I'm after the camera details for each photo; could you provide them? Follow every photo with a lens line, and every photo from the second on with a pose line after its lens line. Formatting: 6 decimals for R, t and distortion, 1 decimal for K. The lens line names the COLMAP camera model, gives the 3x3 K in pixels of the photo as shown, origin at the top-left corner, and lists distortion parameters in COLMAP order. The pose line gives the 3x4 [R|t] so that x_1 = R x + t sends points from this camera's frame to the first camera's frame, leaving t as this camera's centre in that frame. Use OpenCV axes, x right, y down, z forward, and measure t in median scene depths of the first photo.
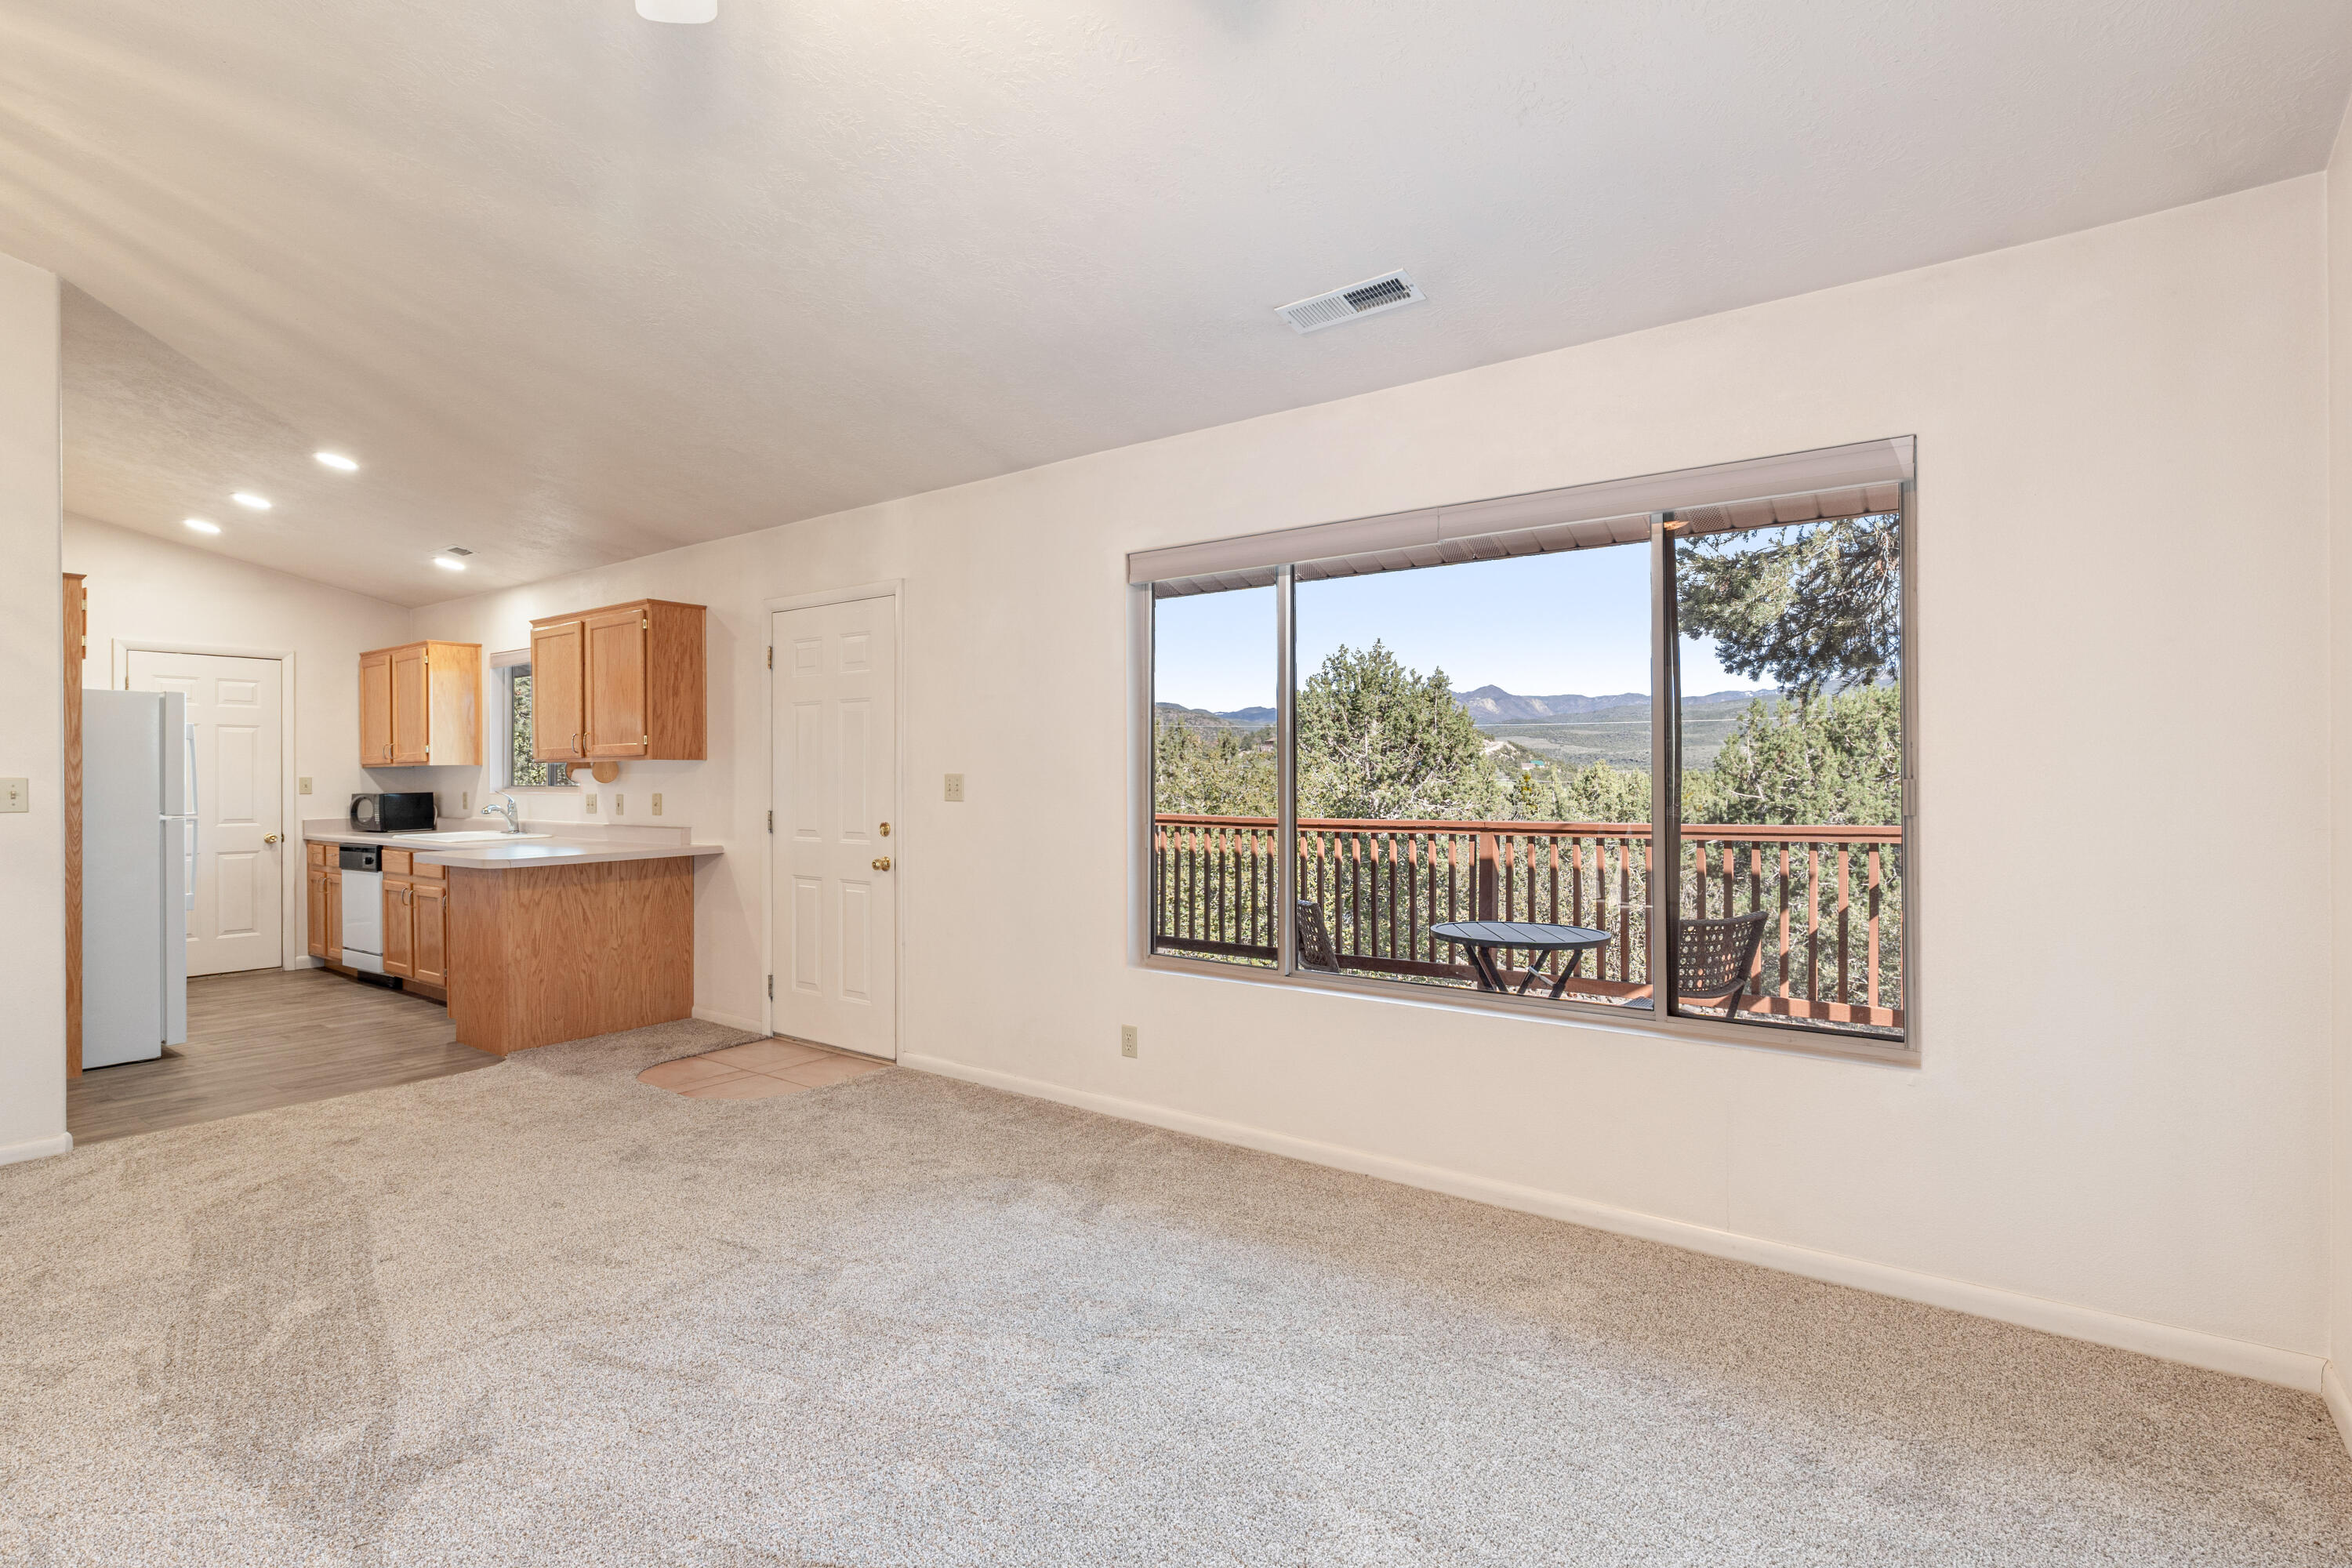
lens RADIAL K [[1143.7, 0, 1175.8], [0, 1143.7, 787.6], [0, 0, 1]] dist [0.001159, -0.000282]
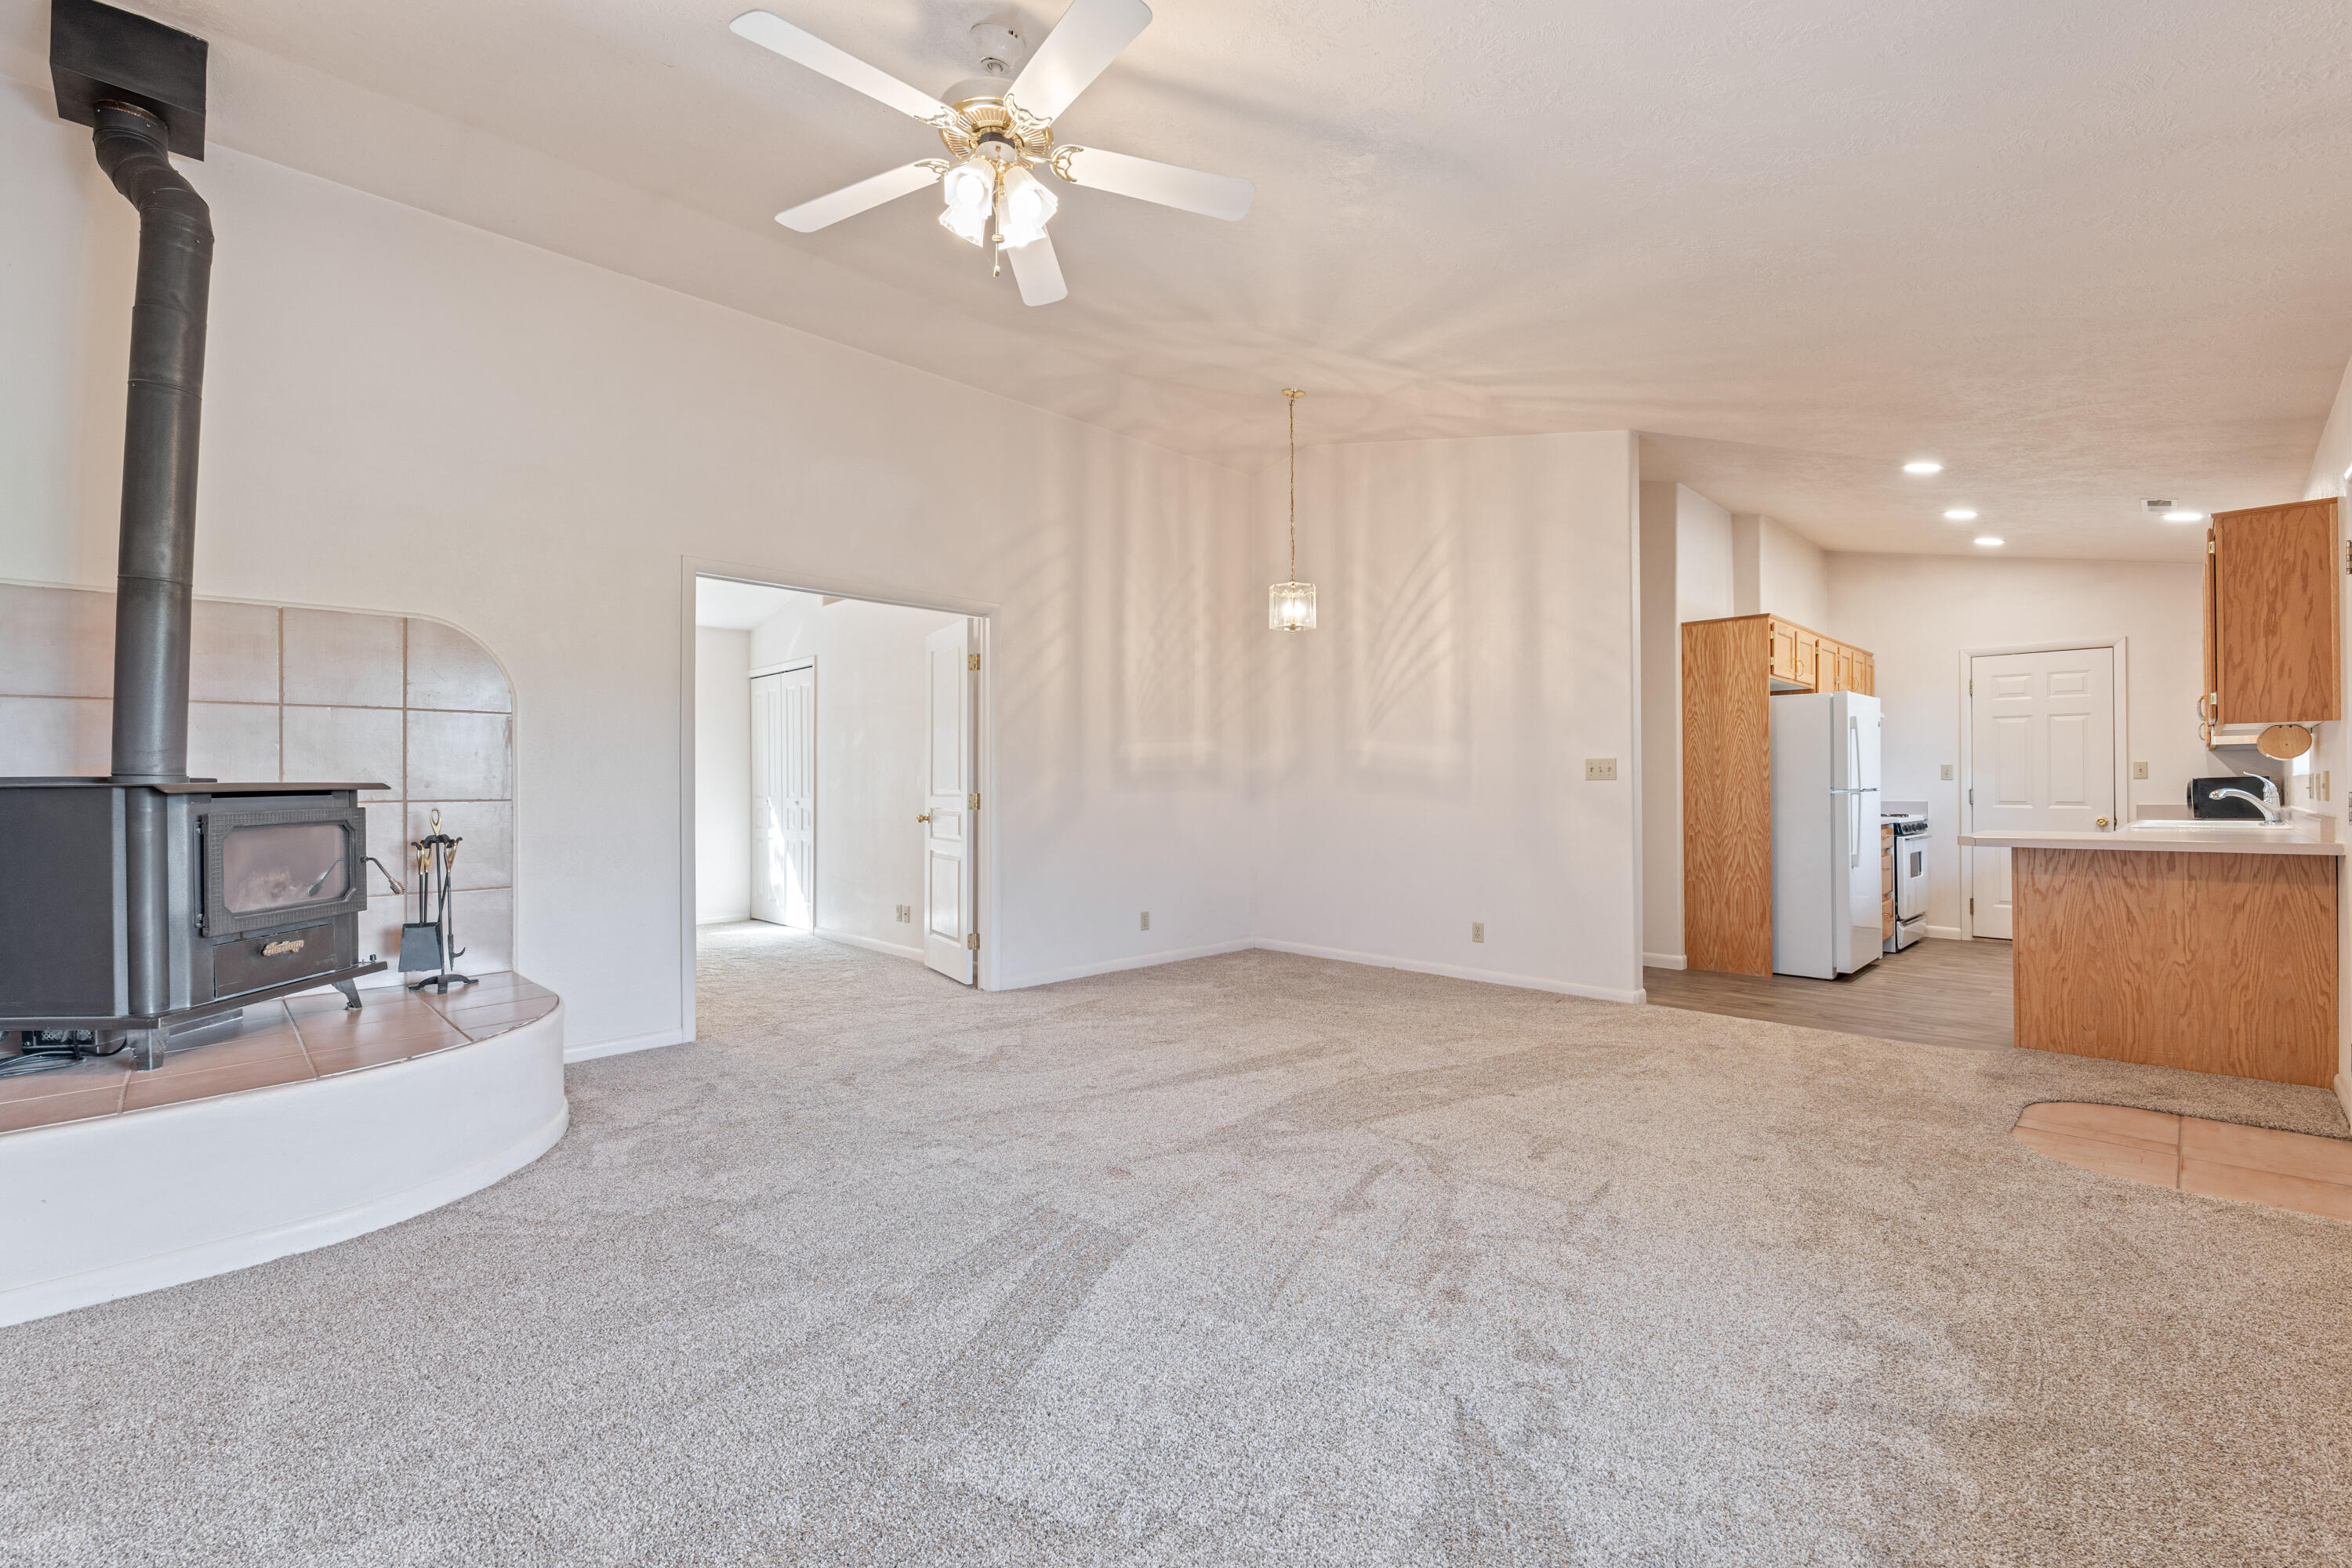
lens RADIAL K [[1019.4, 0, 1172.3], [0, 1019.4, 777.0], [0, 0, 1]] dist [-0.010962, -0.000547]
pose [[-0.168781, -0.005869, -0.985636, 0.301885], [-0.006880, 0.999965, -0.004776, 0.017884], [0.985630, 0.005975, -0.168815, 0.404024]]
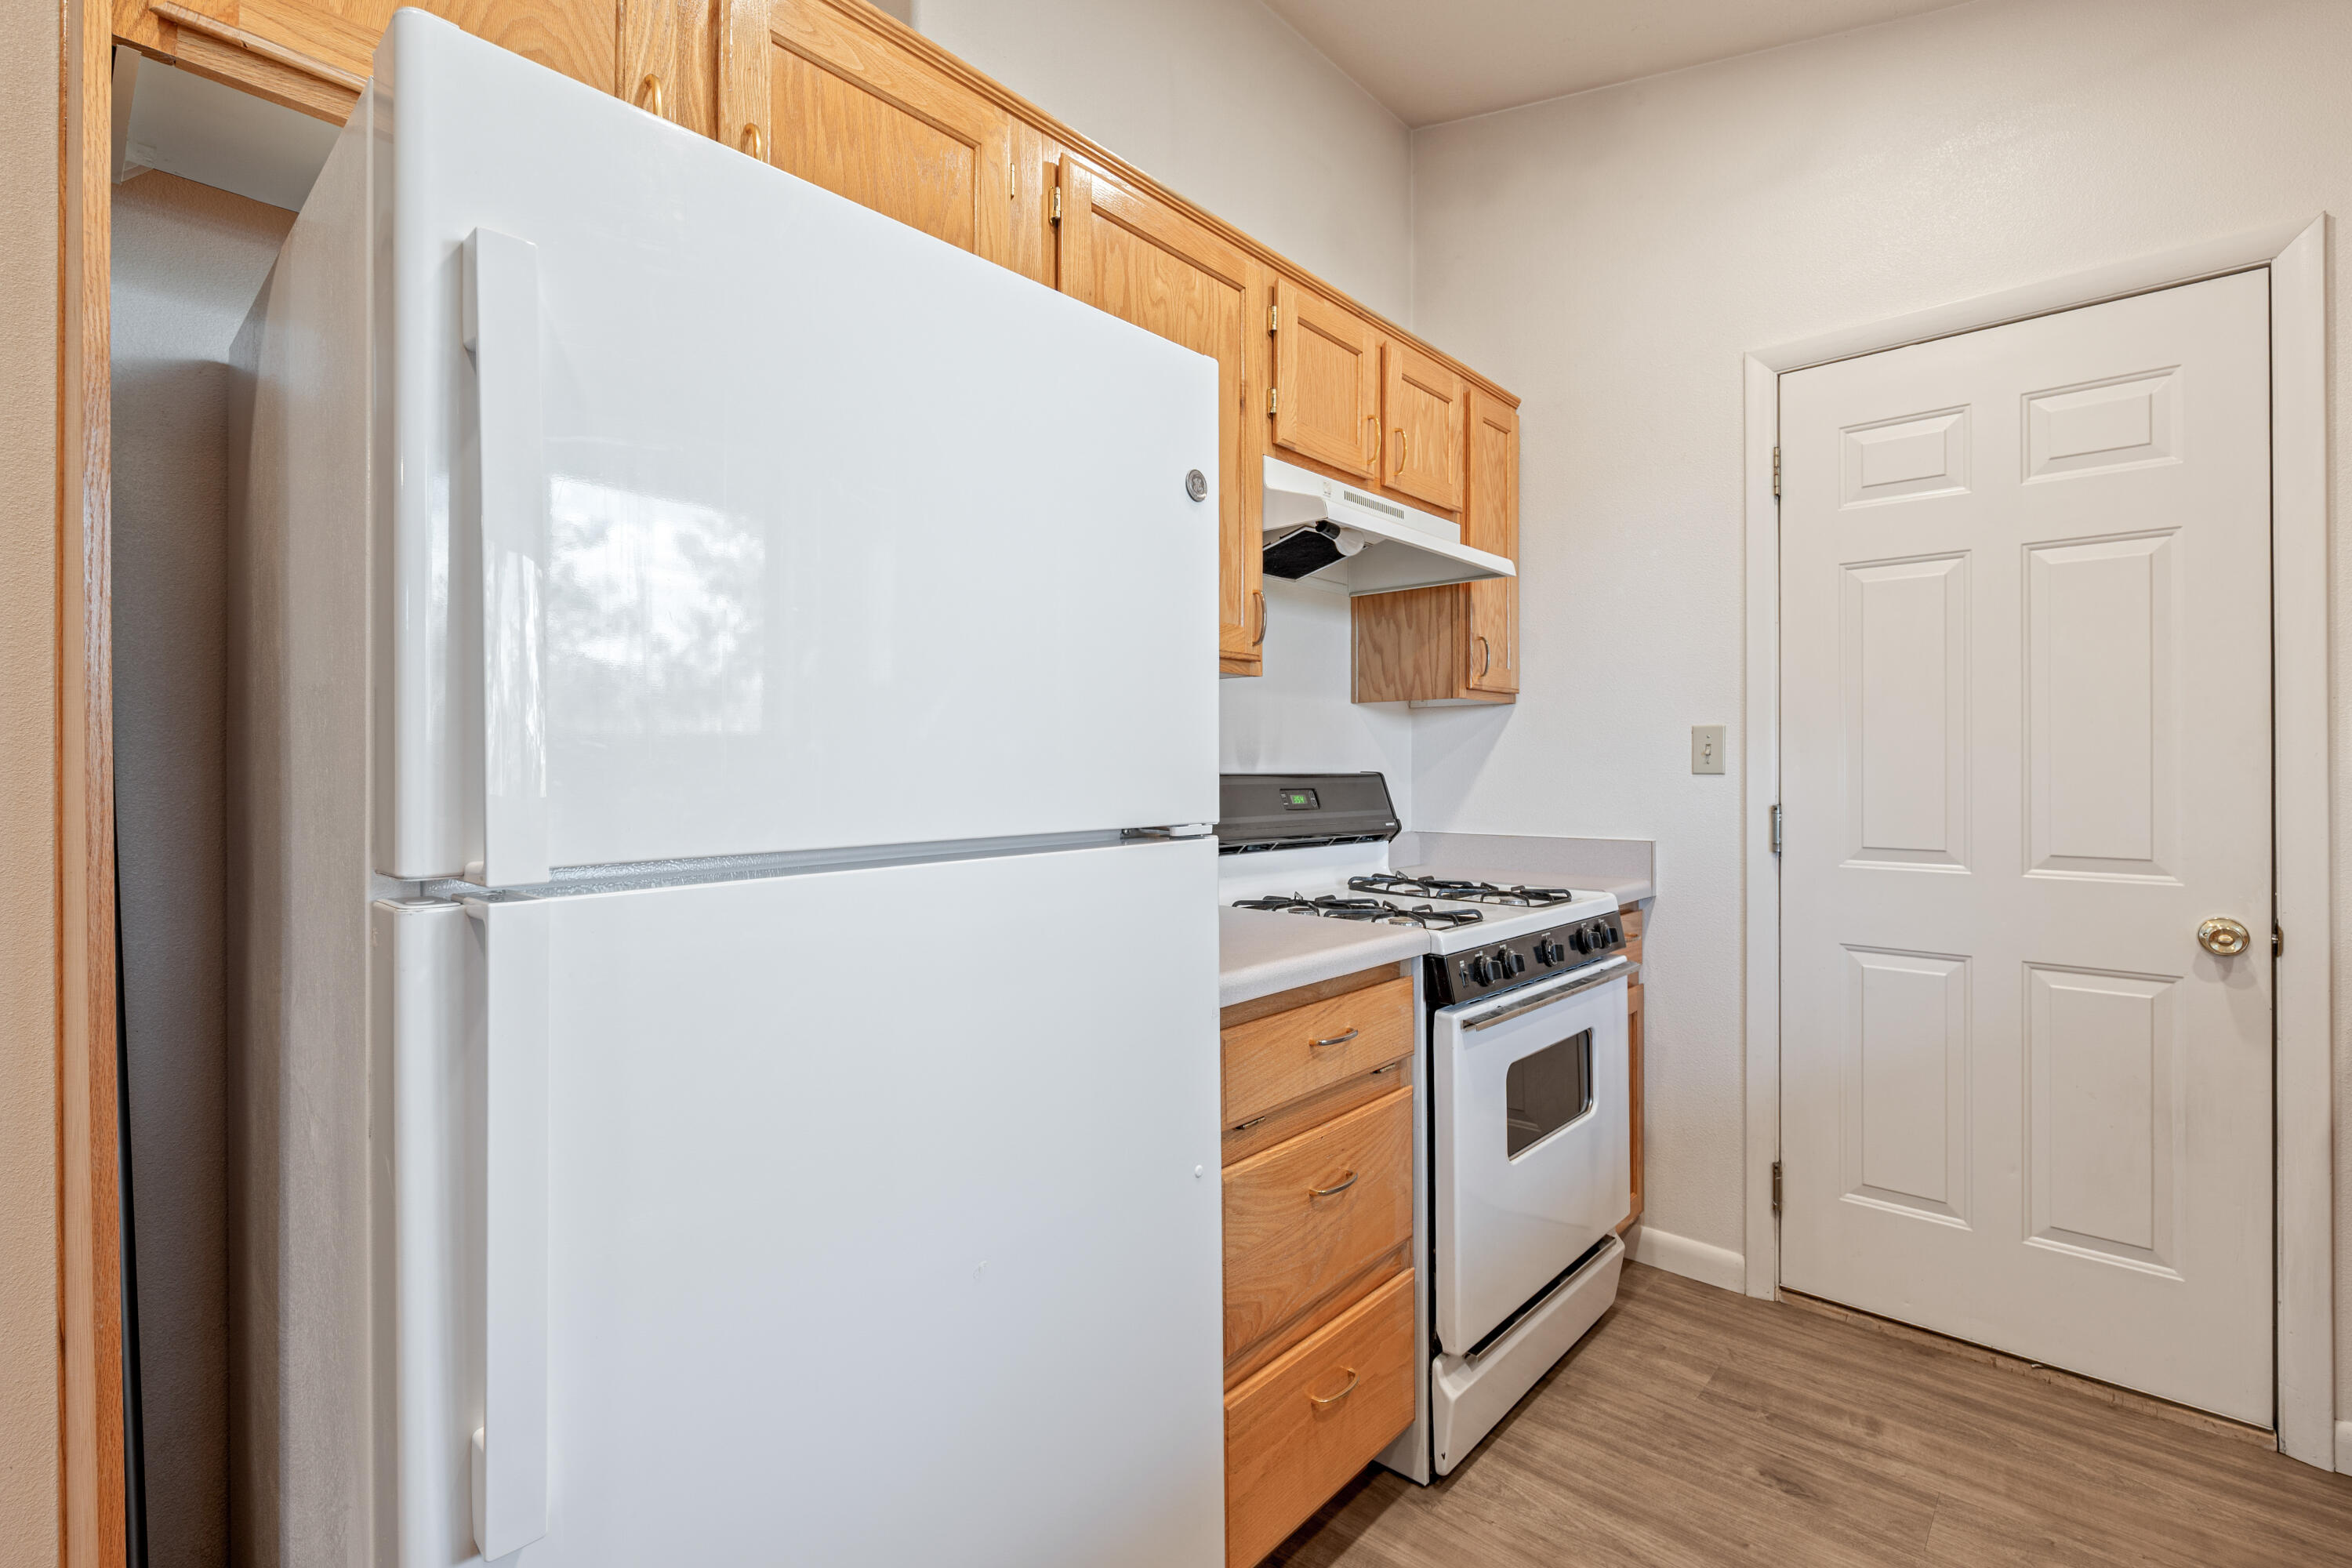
lens RADIAL K [[1019.4, 0, 1195.6], [0, 1019.4, 770.2], [0, 0, 1]] dist [-0.010962, -0.000547]
pose [[-0.108707, -0.006090, -0.994055, -0.648288], [-0.013223, 0.999902, -0.004680, 0.011583], [0.993986, 0.012636, -0.108777, 0.962727]]
